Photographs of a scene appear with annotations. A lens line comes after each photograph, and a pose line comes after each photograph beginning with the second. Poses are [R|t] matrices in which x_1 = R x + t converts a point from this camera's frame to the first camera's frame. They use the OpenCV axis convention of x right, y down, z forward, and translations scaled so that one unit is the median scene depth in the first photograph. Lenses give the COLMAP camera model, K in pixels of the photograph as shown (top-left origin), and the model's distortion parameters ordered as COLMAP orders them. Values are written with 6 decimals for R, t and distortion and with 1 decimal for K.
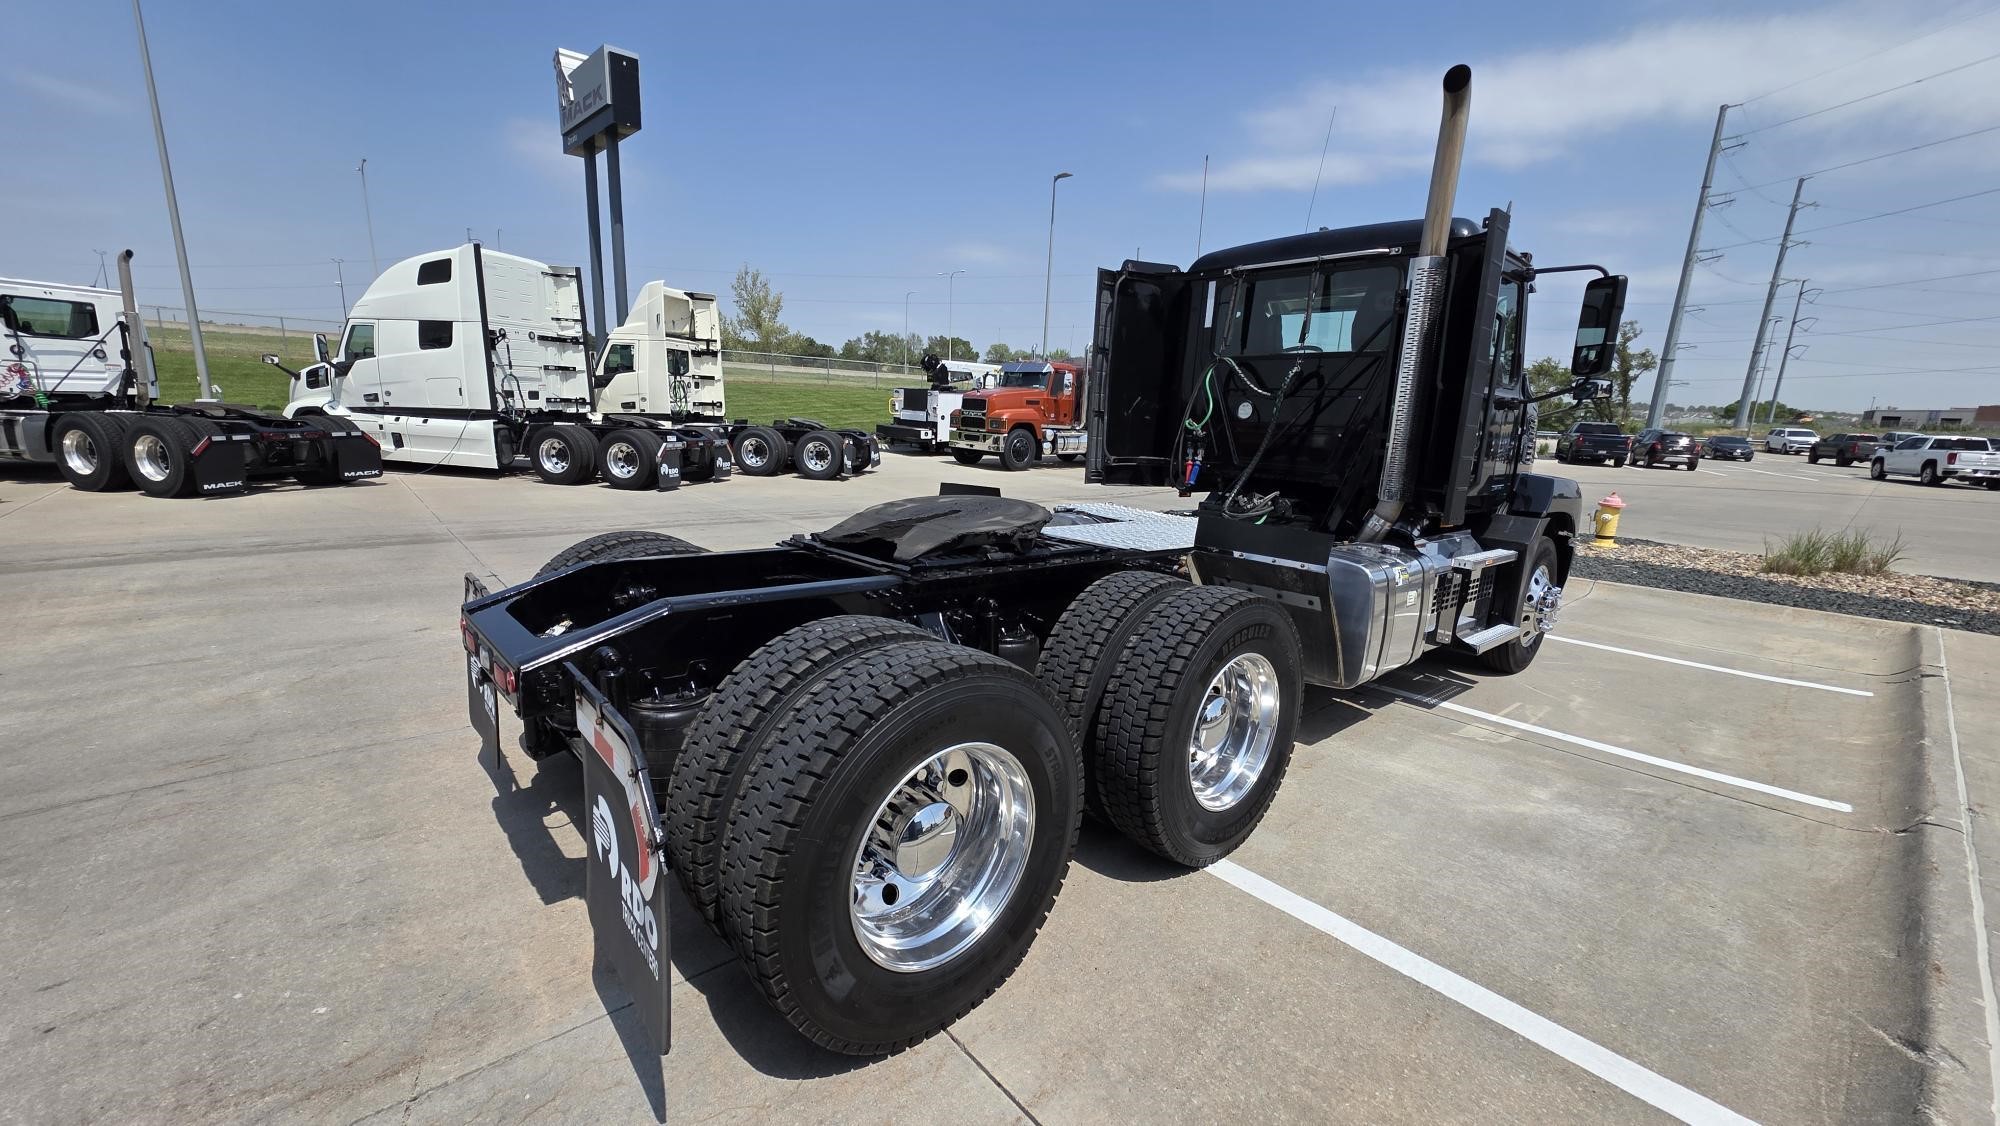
lens RADIAL K [[798.7, 0, 1000.0], [0, 798.7, 563.0], [0, 0, 1]] dist [-0.000367, -0.000045]
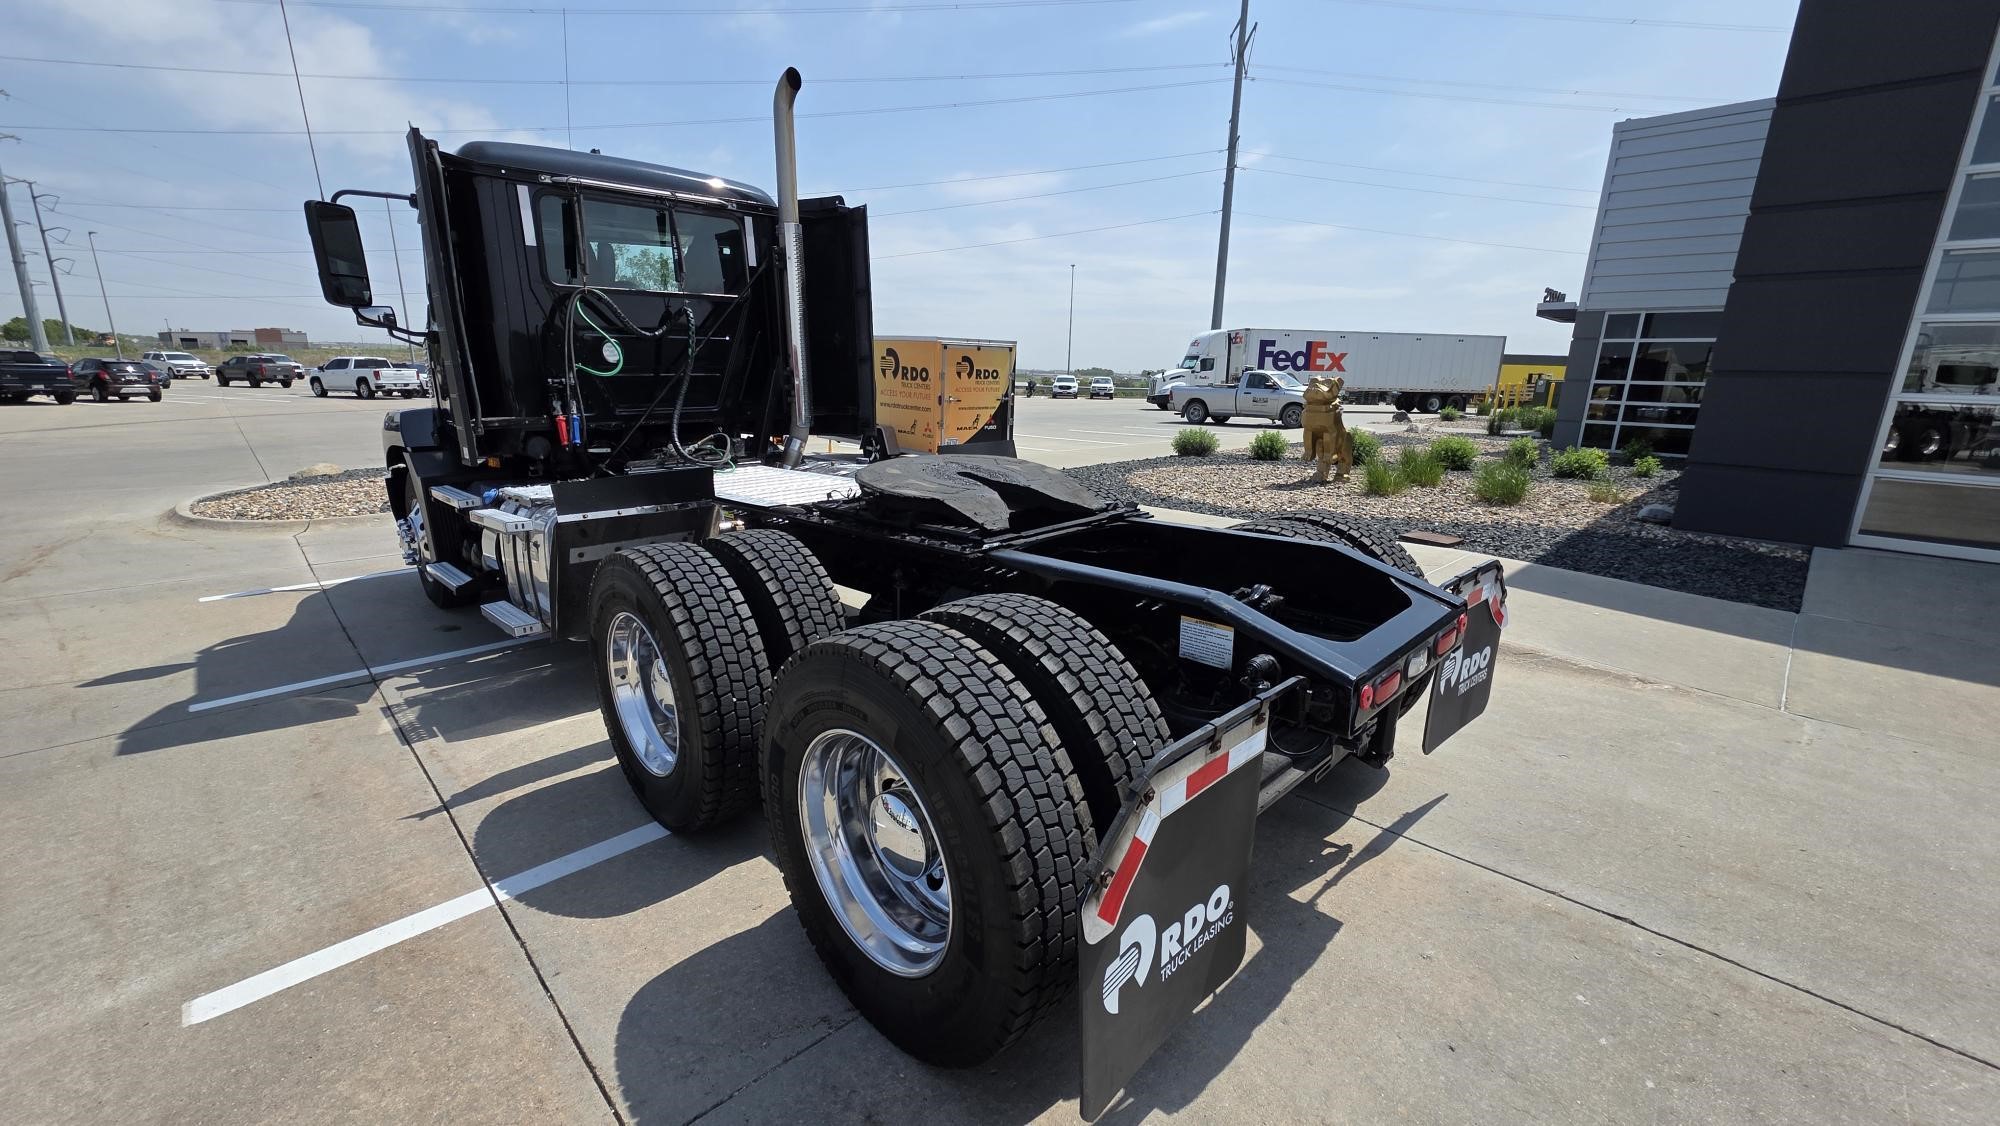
lens RADIAL K [[798.7, 0, 1000.0], [0, 798.7, 563.0], [0, 0, 1]] dist [-0.000367, -0.000045]
pose [[-0.053895, -0.269259, 0.961559, -0.113470], [0.177505, 0.945038, 0.274582, -0.024687], [-0.982643, 0.185480, -0.003138, 0.112961]]
